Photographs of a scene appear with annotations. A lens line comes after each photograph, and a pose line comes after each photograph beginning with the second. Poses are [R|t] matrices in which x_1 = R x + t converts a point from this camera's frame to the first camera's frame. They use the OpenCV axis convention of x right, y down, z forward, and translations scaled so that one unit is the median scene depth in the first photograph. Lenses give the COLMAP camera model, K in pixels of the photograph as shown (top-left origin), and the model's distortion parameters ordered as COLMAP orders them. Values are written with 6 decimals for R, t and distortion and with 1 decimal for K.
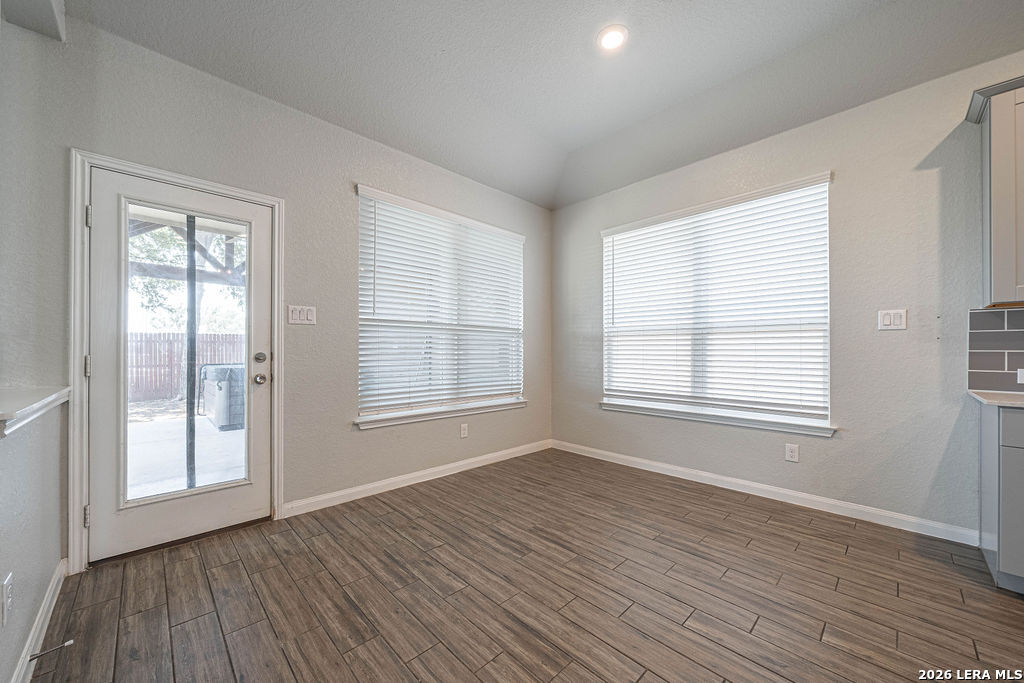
lens RADIAL K [[373.4, 0, 506.0], [0, 373.4, 350.5], [0, 0, 1]] dist [-0.006541, 0.000714]
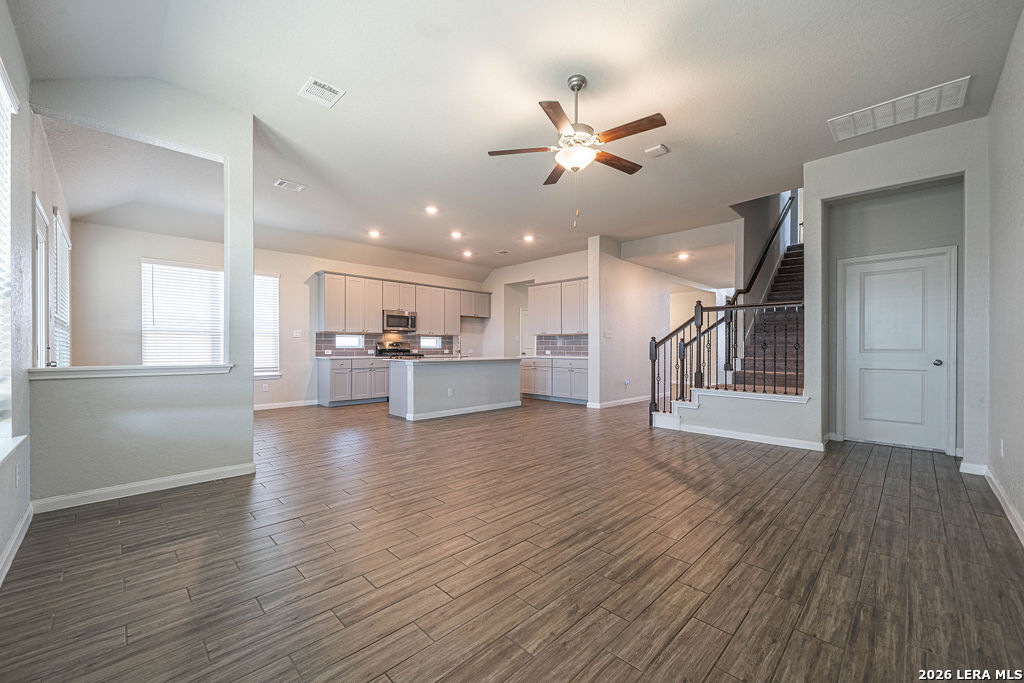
lens RADIAL K [[404.8, 0, 511.4], [0, 404.8, 347.8], [0, 0, 1]] dist [0.010410, 0.000020]
pose [[-0.026660, -0.003522, 0.999638, -1.774562], [-0.004981, 0.999982, 0.003391, 0.005666], [-0.999632, -0.004889, -0.026677, -0.467597]]
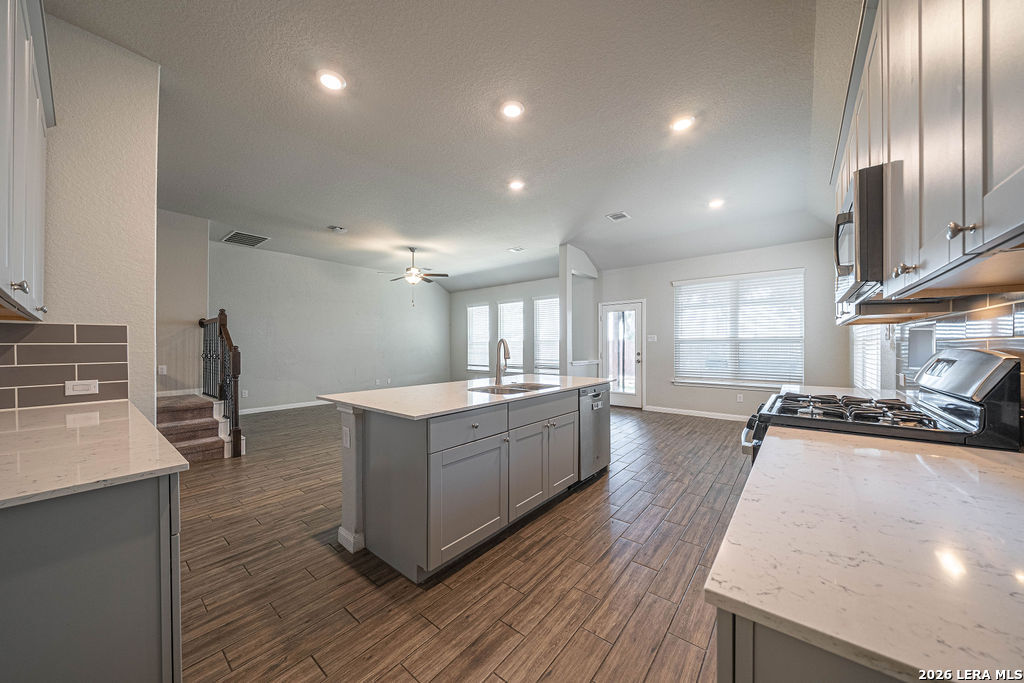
lens RADIAL K [[355.4, 0, 506.5], [0, 355.4, 349.7], [0, 0, 1]] dist [-0.004849, -0.000307]
pose [[0.105070, 0.005901, -0.994447, 1.746665], [0.005935, 0.999961, 0.006561, -0.034558], [0.994447, -0.006591, 0.105031, -0.311152]]
